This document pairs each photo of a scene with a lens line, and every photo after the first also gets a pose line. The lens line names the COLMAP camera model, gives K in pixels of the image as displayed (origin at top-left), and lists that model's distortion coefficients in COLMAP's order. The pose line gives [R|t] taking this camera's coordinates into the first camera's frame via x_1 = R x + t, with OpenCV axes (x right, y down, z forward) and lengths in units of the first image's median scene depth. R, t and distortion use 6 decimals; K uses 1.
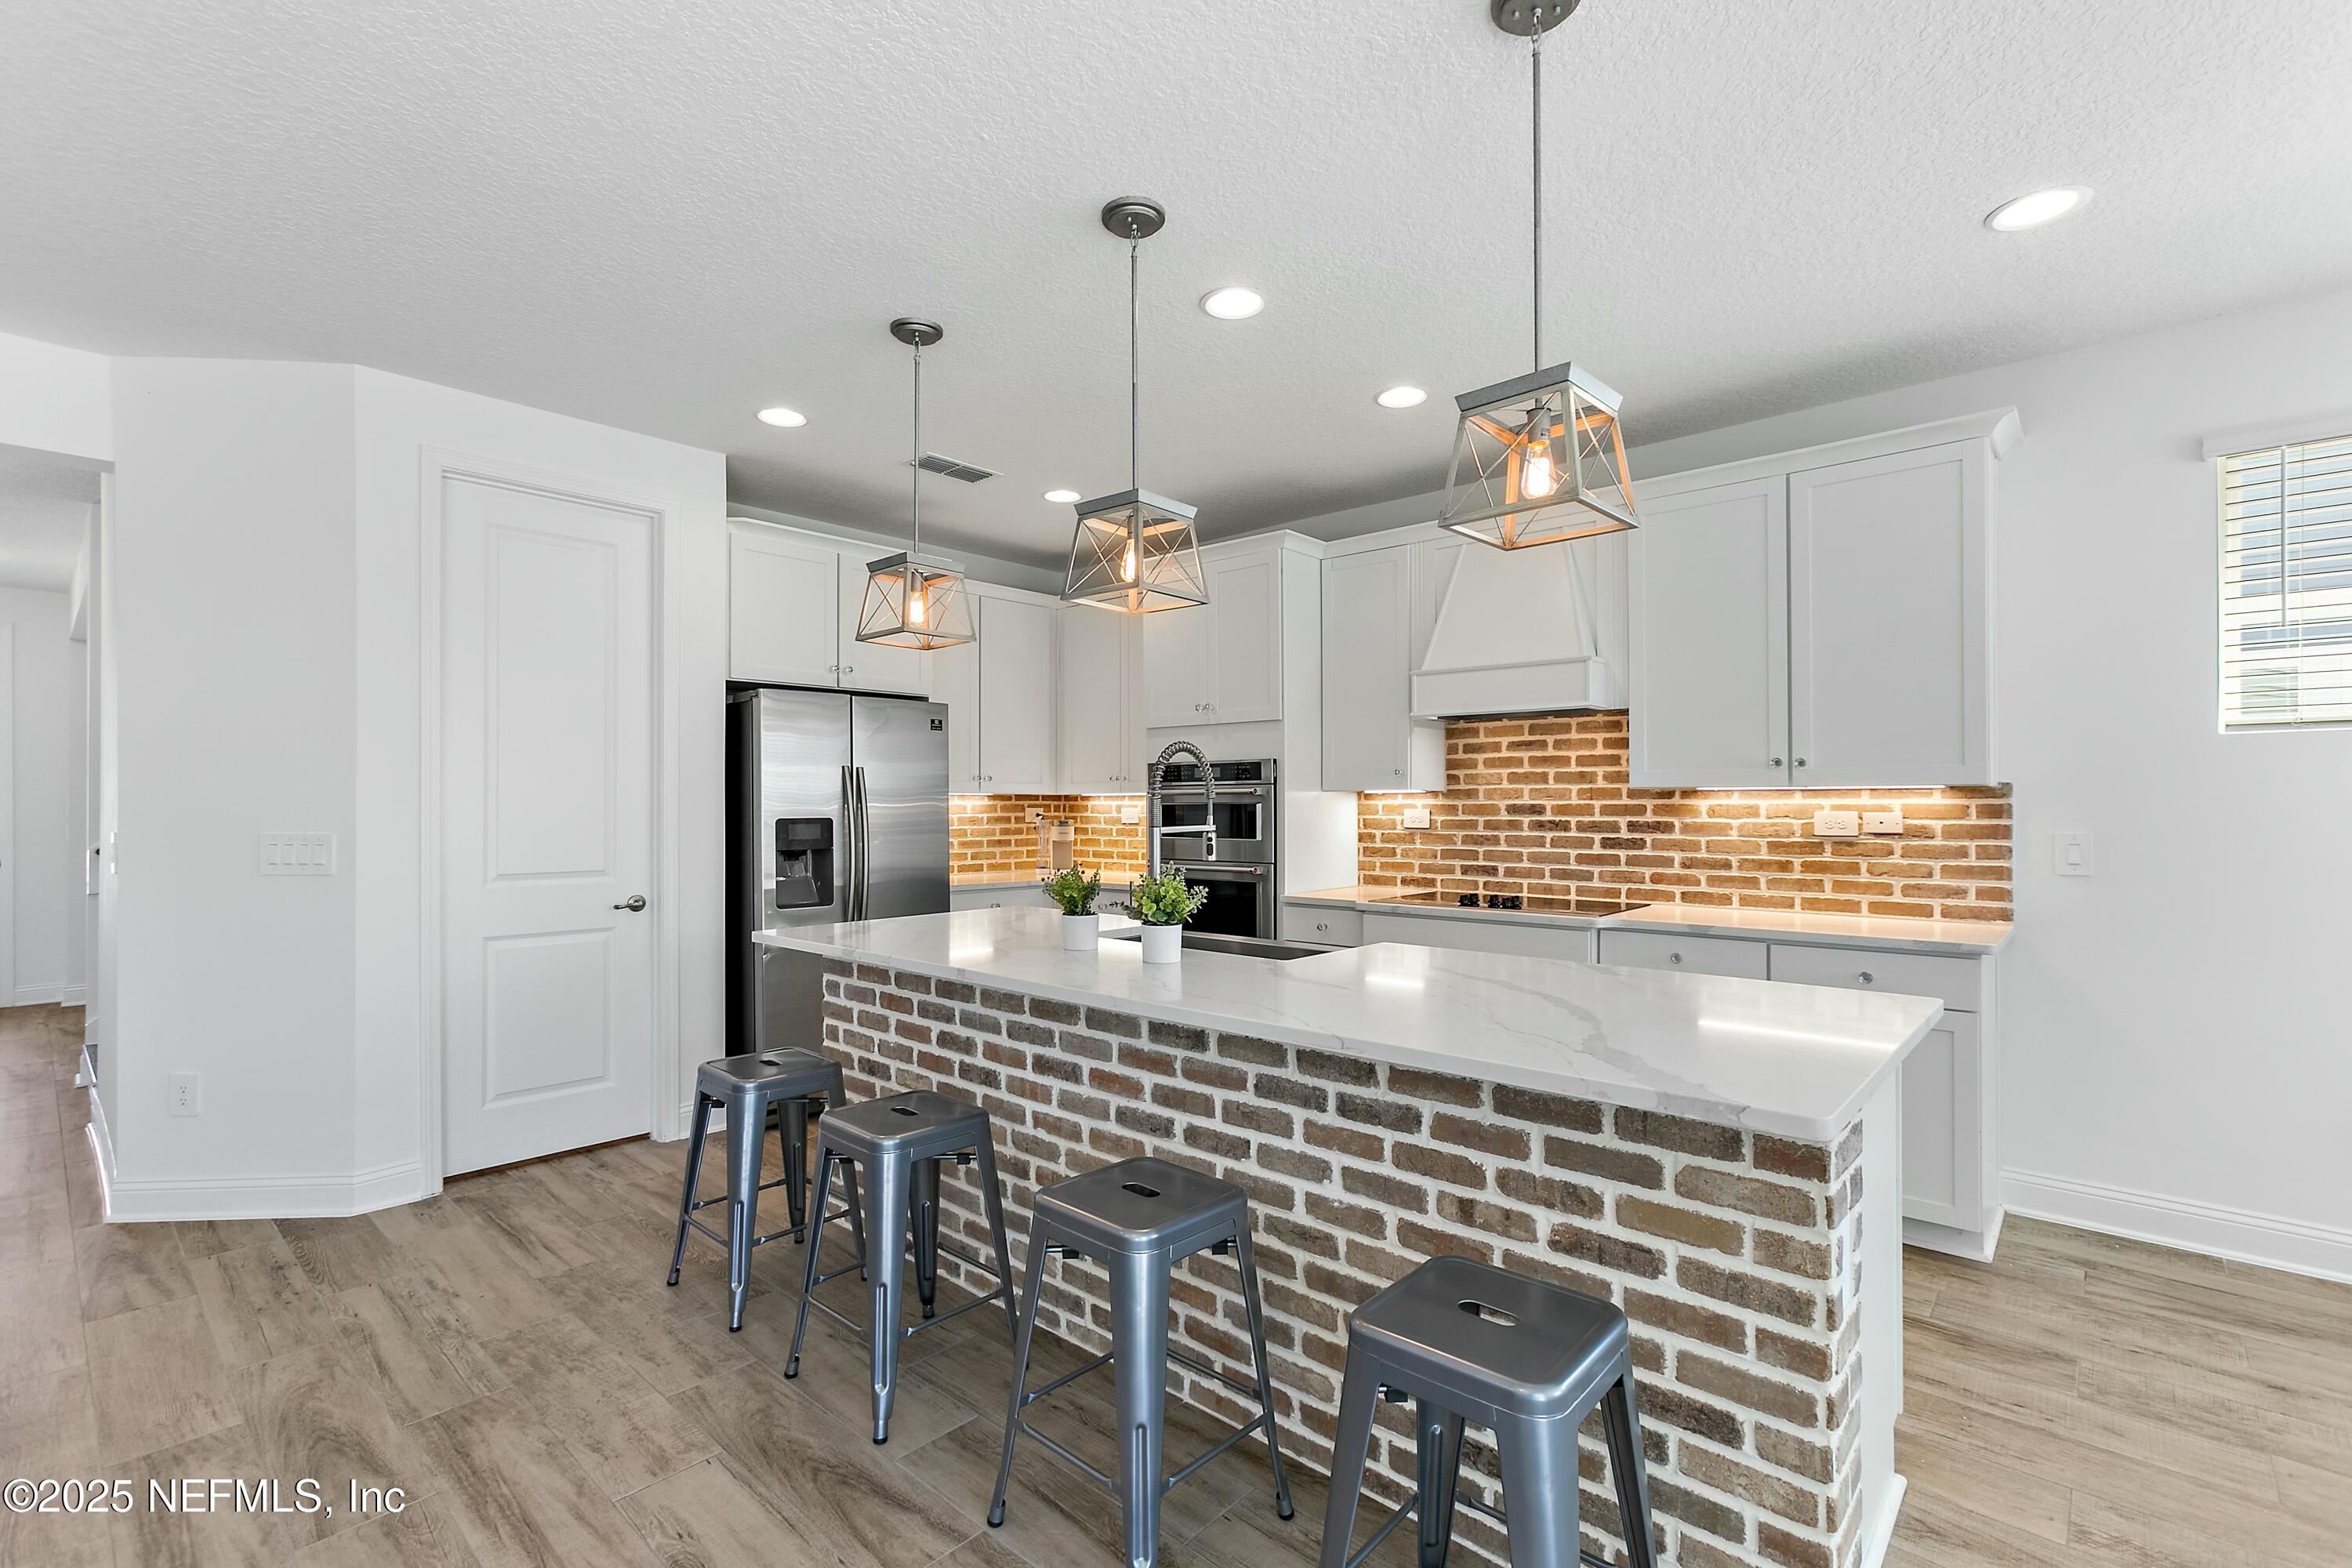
lens RADIAL K [[1052.2, 0, 1178.6], [0, 1052.2, 799.3], [0, 0, 1]] dist [-0.016093, 0.010923]
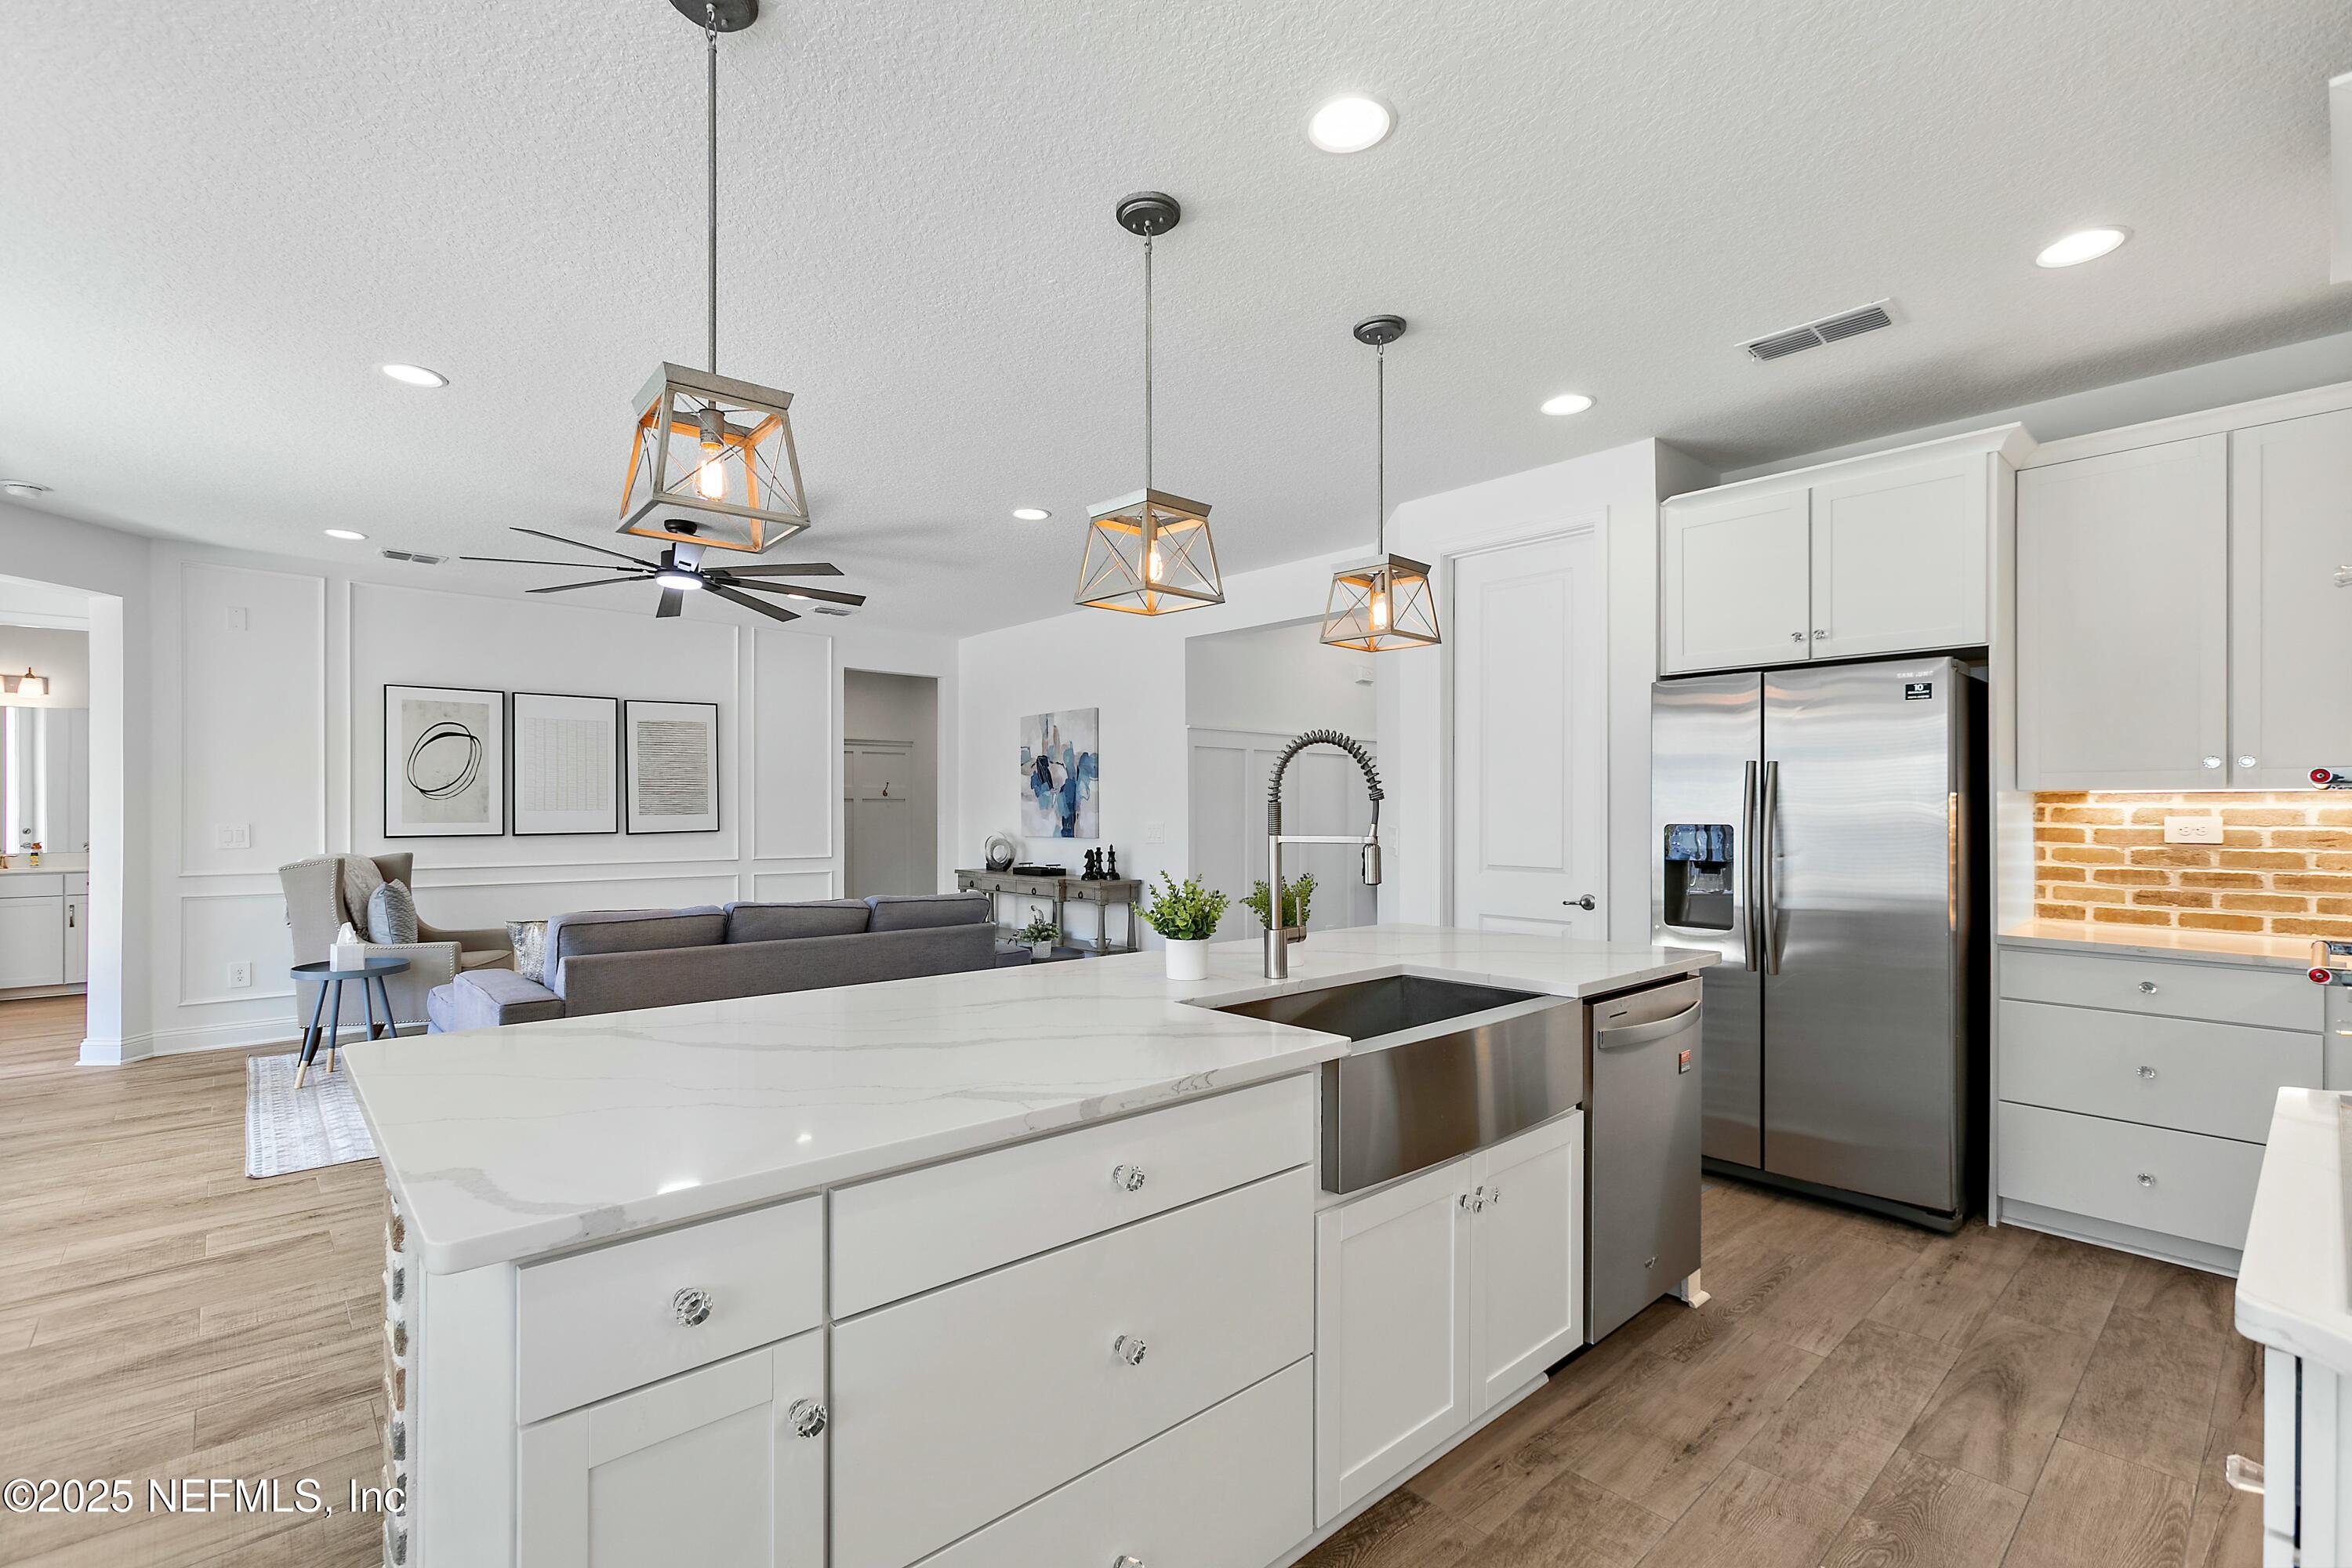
lens RADIAL K [[1052.2, 0, 1167.8], [0, 1052.2, 802.6], [0, 0, 1]] dist [-0.016093, 0.010923]
pose [[-0.099004, -0.002619, -0.995084, 0.574151], [0.003265, 0.999990, -0.002957, 0.000768], [0.995082, -0.003542, -0.098994, 0.685642]]
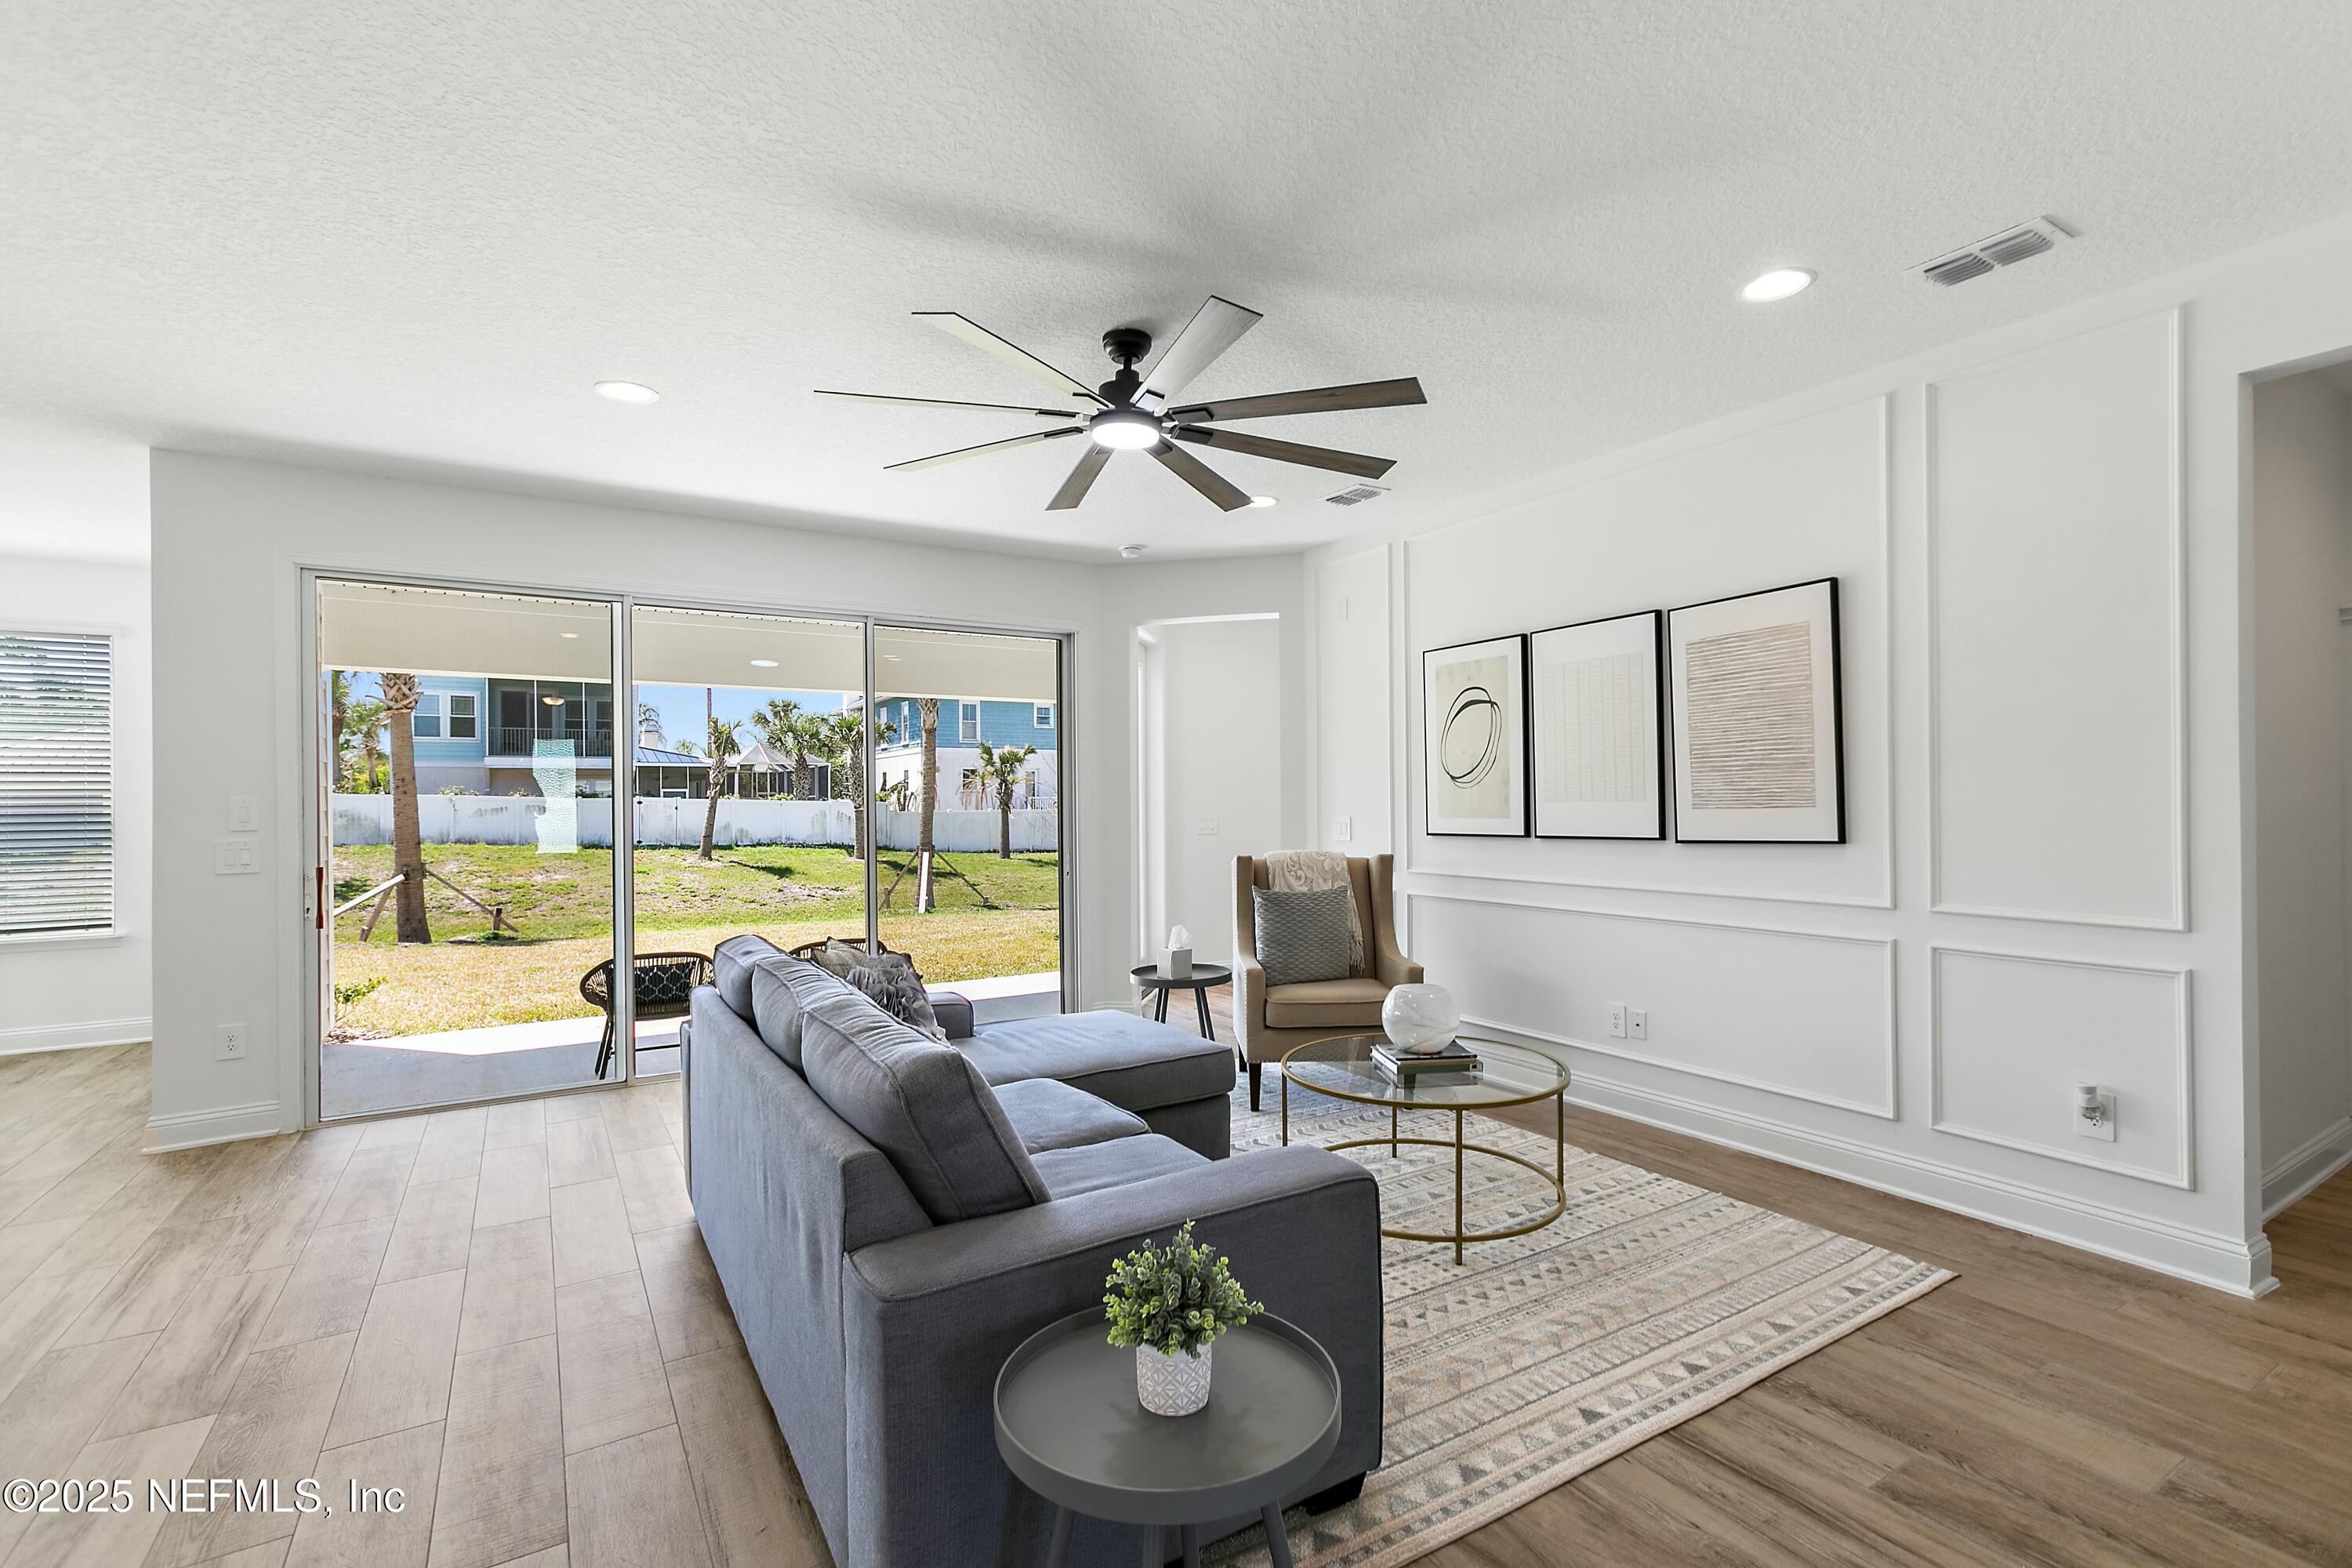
lens RADIAL K [[1052.2, 0, 1165.1], [0, 1052.2, 797.4], [0, 0, 1]] dist [-0.016093, 0.010923]
pose [[-0.962049, 0.012282, 0.272599, -0.858725], [0.010334, 0.999910, -0.008579, 0.005463], [-0.272680, -0.005436, -0.962089, 0.712555]]
